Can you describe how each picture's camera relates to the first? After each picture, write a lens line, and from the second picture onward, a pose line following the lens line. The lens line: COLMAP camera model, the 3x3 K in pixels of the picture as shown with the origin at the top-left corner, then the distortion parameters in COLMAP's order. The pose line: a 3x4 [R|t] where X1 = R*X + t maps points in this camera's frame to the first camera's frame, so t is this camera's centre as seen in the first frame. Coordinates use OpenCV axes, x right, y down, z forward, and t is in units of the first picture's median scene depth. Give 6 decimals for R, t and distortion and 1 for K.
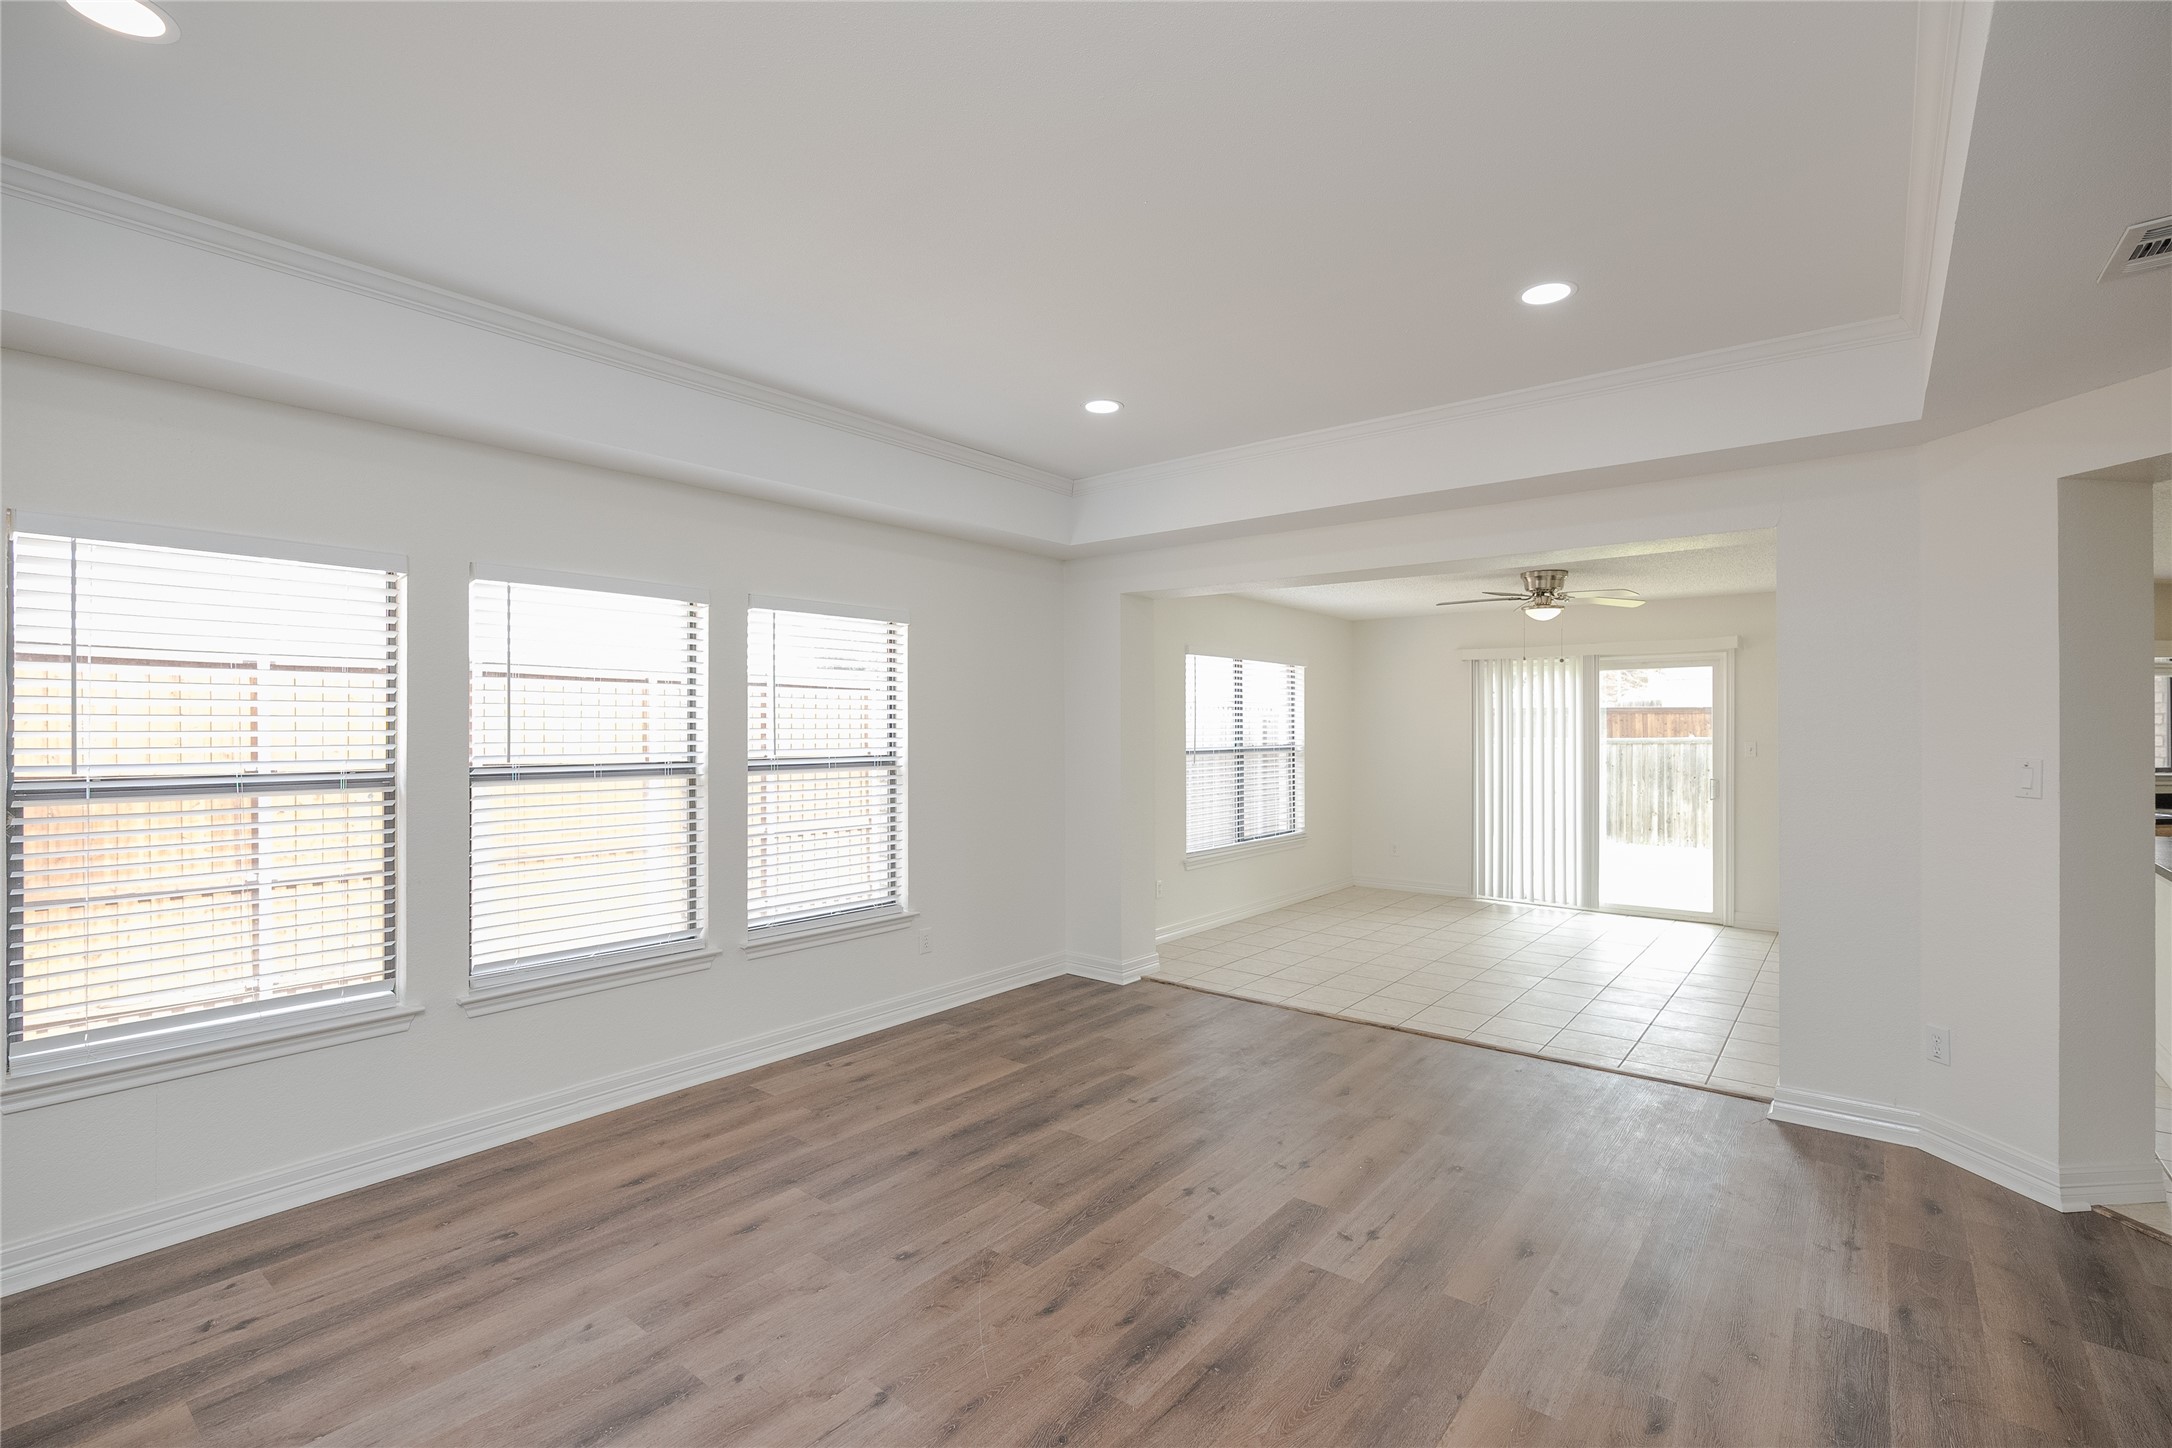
lens RADIAL K [[985.1, 0, 1095.7], [0, 985.1, 731.7], [0, 0, 1]] dist [-0.002921, -0.000097]
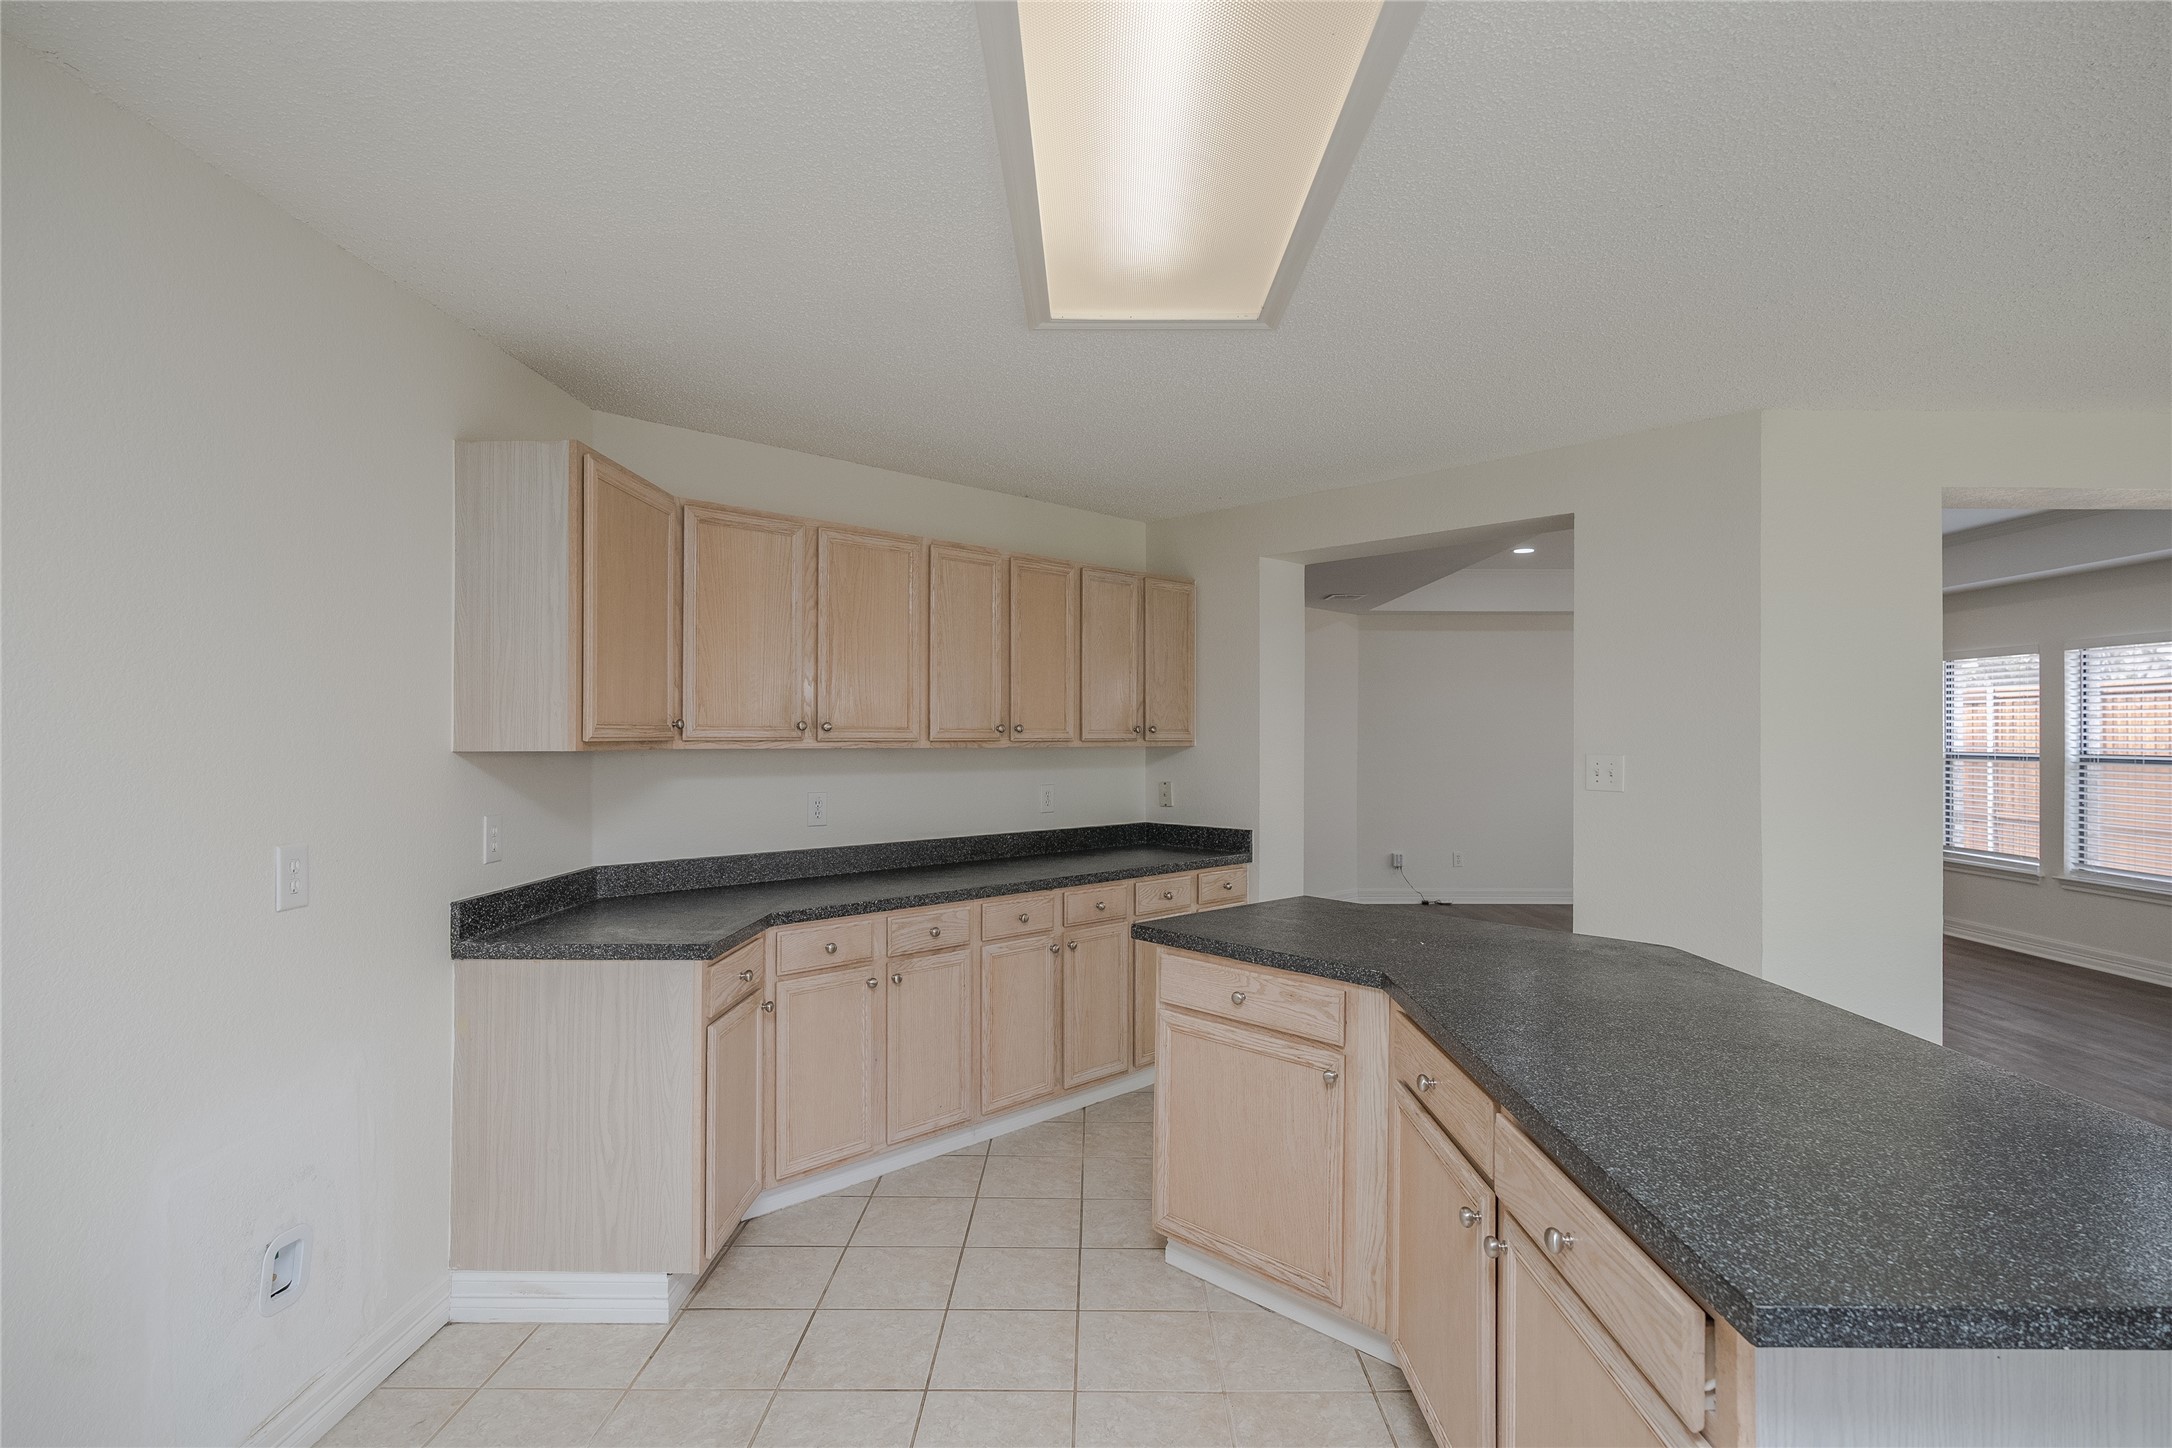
lens RADIAL K [[1094.1, 0, 1086.0], [0, 1094.1, 724.0], [0, 0, 1]] dist [-0.000659, -0.000102]
pose [[-0.786600, -0.006880, -0.617425, 0.940375], [-0.004745, 0.999976, -0.005097, -0.000536], [0.617445, -0.001079, -0.786613, 0.677909]]
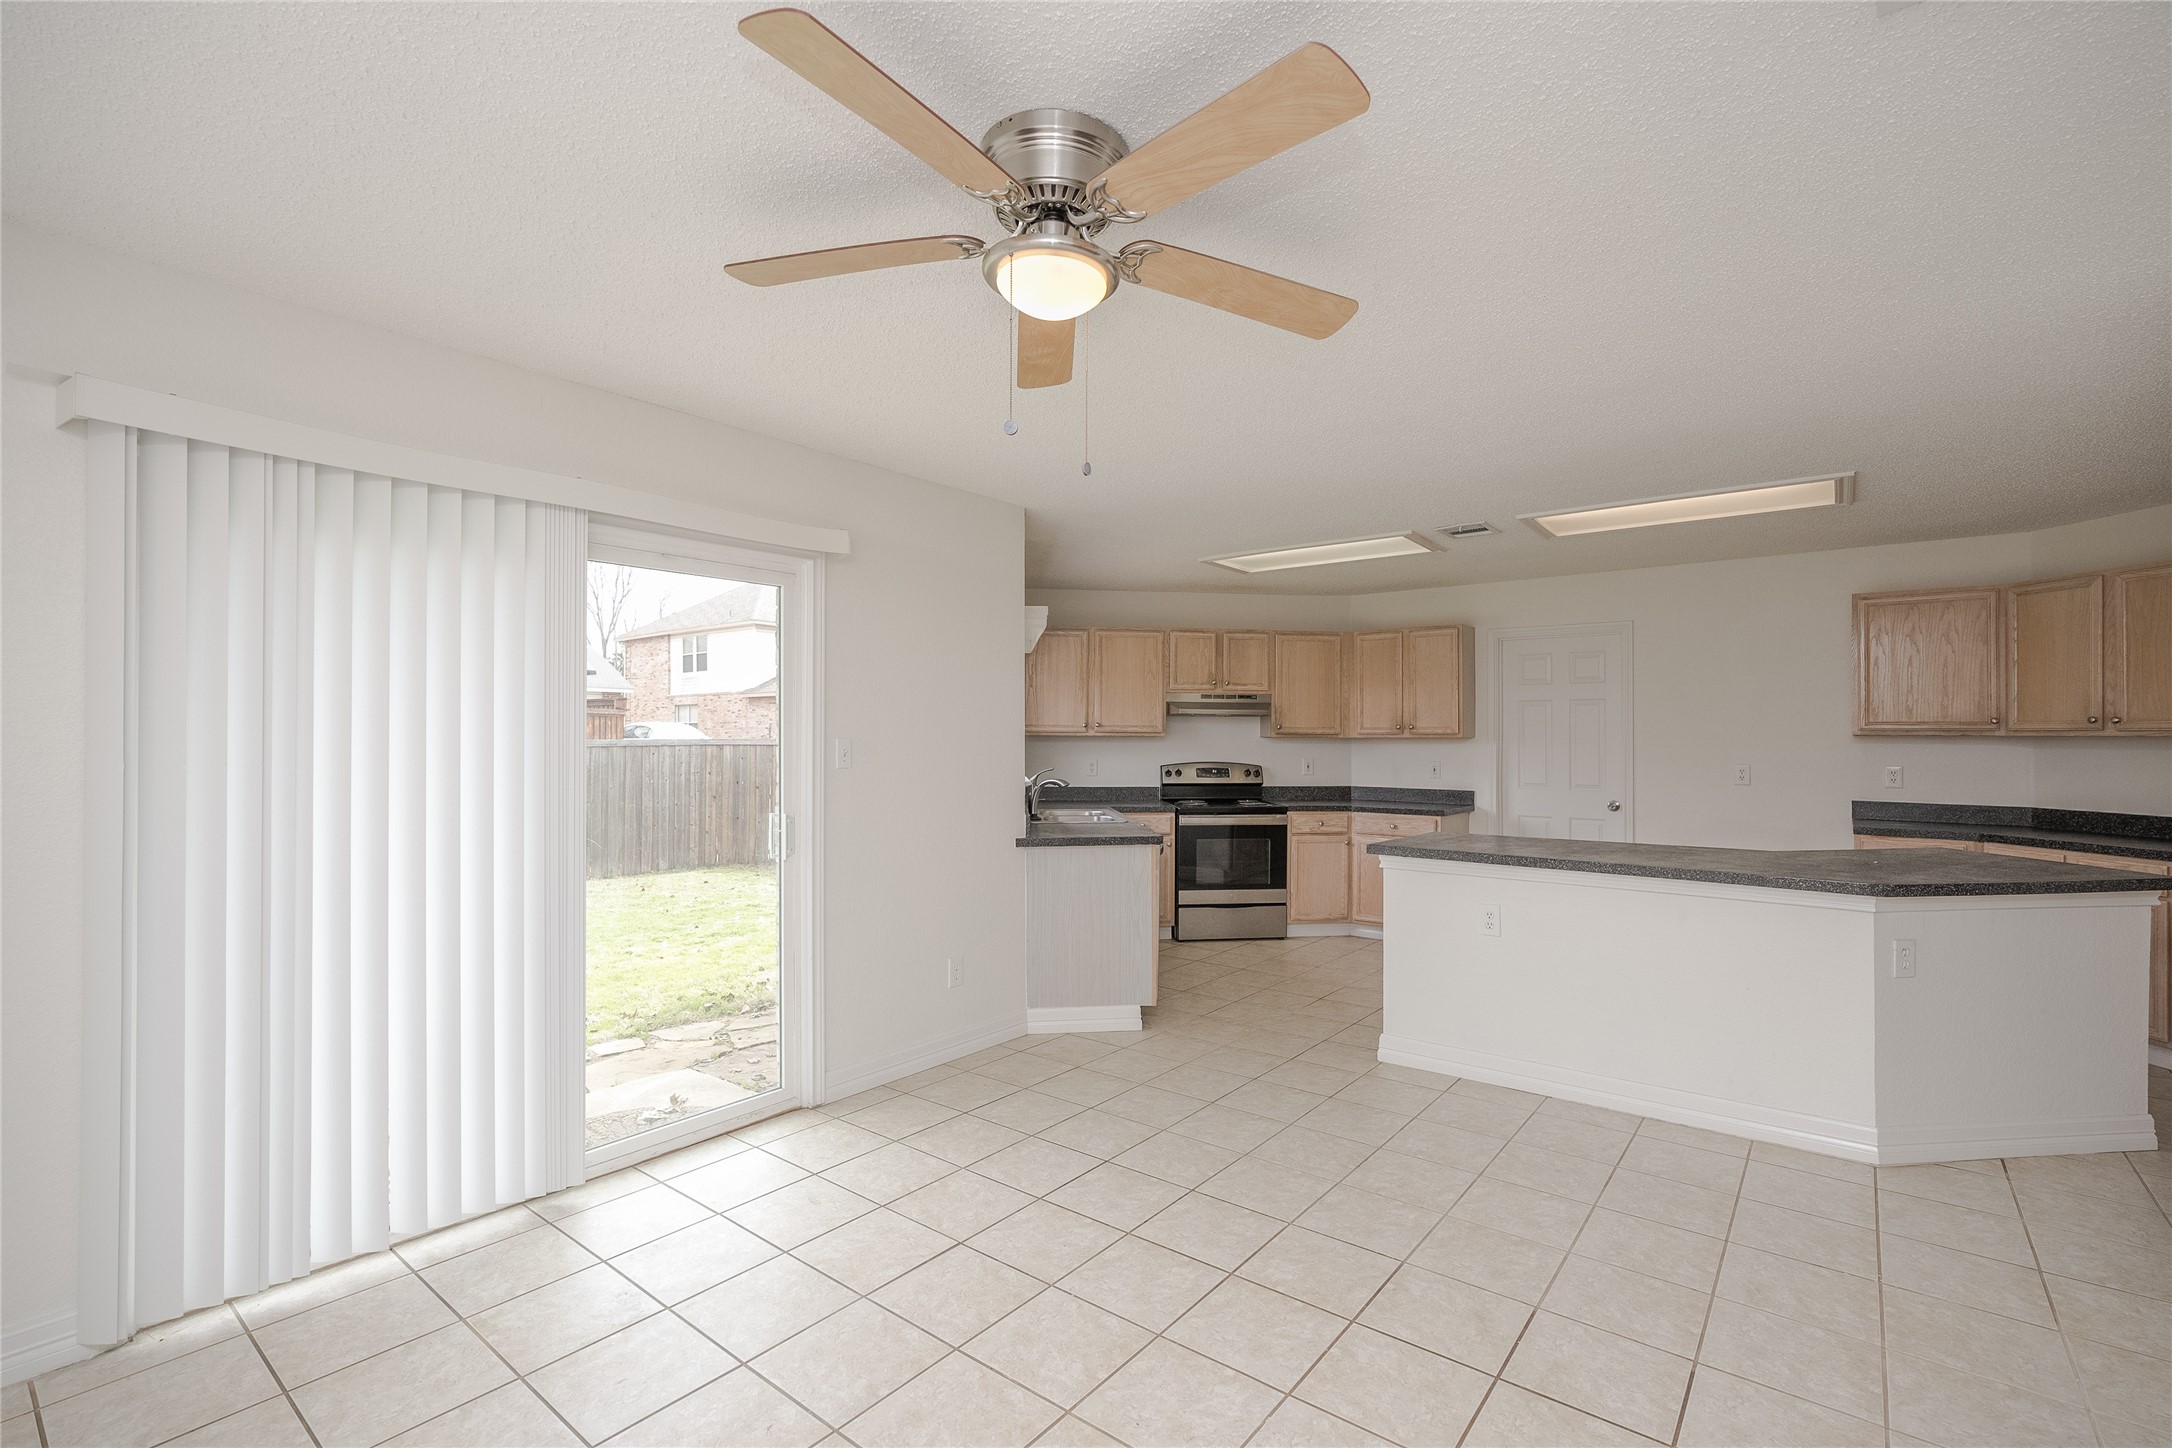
lens RADIAL K [[967.9, 0, 1096.6], [0, 967.9, 730.1], [0, 0, 1]] dist [-0.004925, -0.000107]
pose [[-0.002982, 0.008801, 0.999957, 0.143744], [0.001159, 0.999961, -0.008798, 0.009386], [-0.999995, 0.001132, -0.002992, 0.842258]]
